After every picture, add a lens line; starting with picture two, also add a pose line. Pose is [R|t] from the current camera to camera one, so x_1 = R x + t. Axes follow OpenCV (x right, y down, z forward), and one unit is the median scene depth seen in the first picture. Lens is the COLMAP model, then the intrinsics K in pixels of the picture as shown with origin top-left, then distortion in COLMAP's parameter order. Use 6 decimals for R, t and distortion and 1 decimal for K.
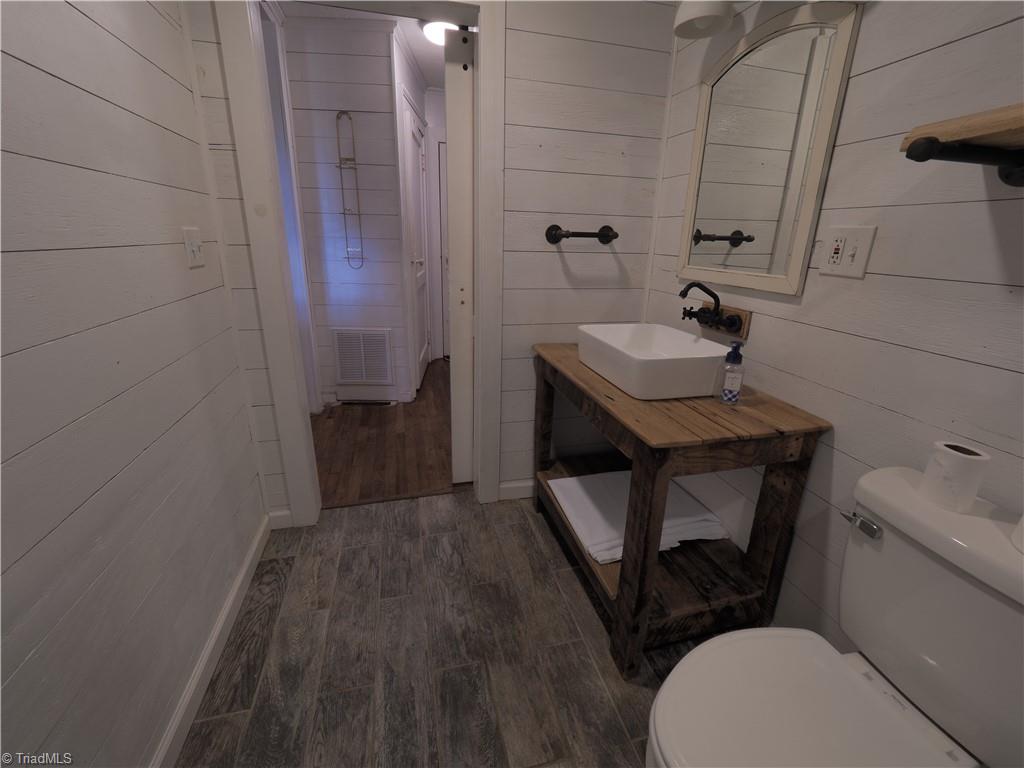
lens RADIAL K [[431.8, 0, 514.3], [0, 431.8, 370.5], [0, 0, 1]] dist [-0.004770, -0.000098]
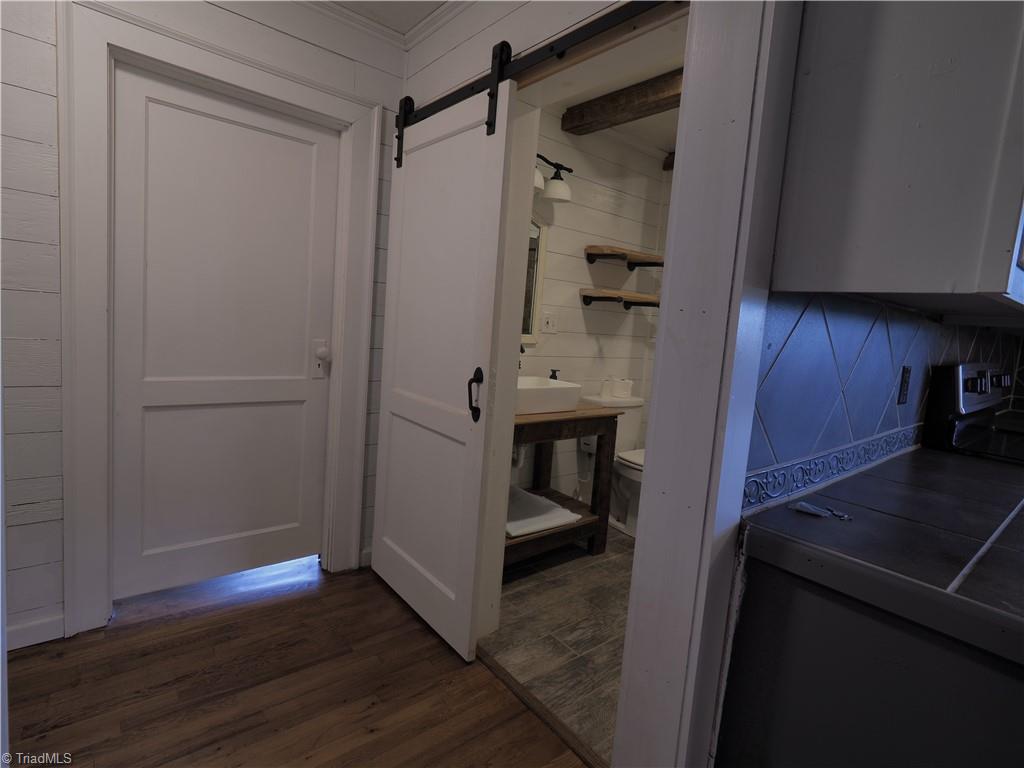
lens RADIAL K [[518.5, 0, 513.9], [0, 518.5, 368.5], [0, 0, 1]] dist [-0.000049, -0.000177]
pose [[-0.411015, -0.143674, 0.900236, -1.412685], [0.191882, 0.951746, 0.239502, -0.615942], [-0.891206, 0.271178, -0.363614, 1.851331]]
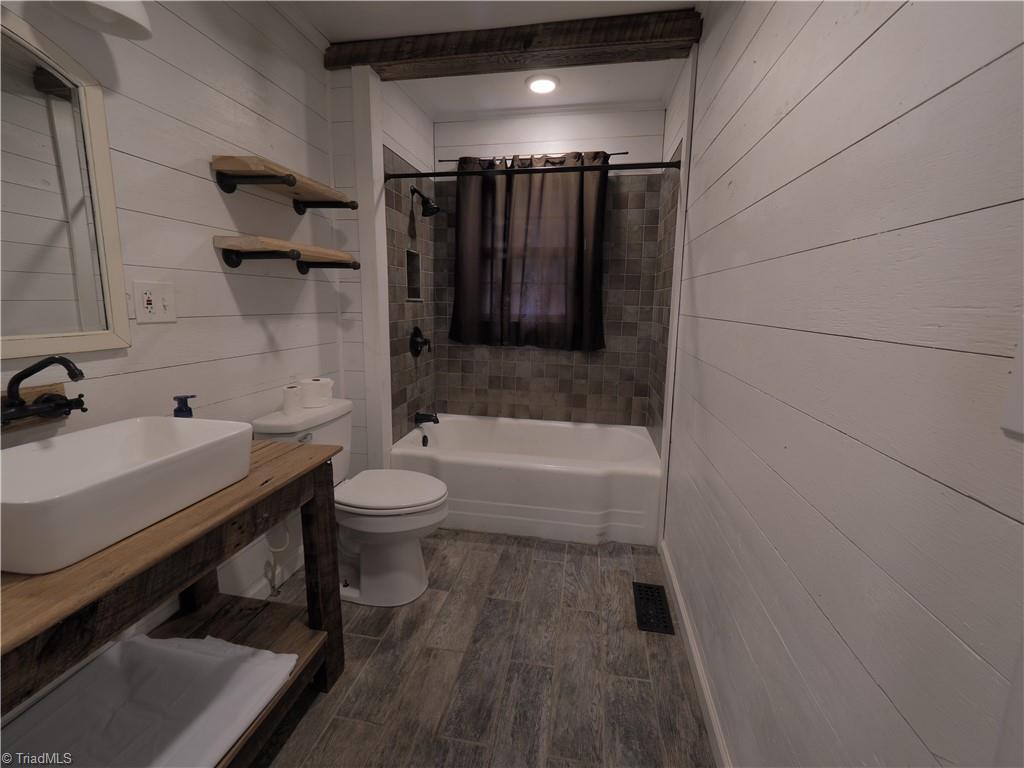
lens RADIAL K [[431.8, 0, 514.3], [0, 431.8, 370.5], [0, 0, 1]] dist [-0.004770, -0.000098]
pose [[-0.907094, -0.102976, 0.408137, -0.519594], [0.091574, 0.898112, 0.430126, -0.430415], [-0.410846, 0.427539, -0.805243, 1.328883]]
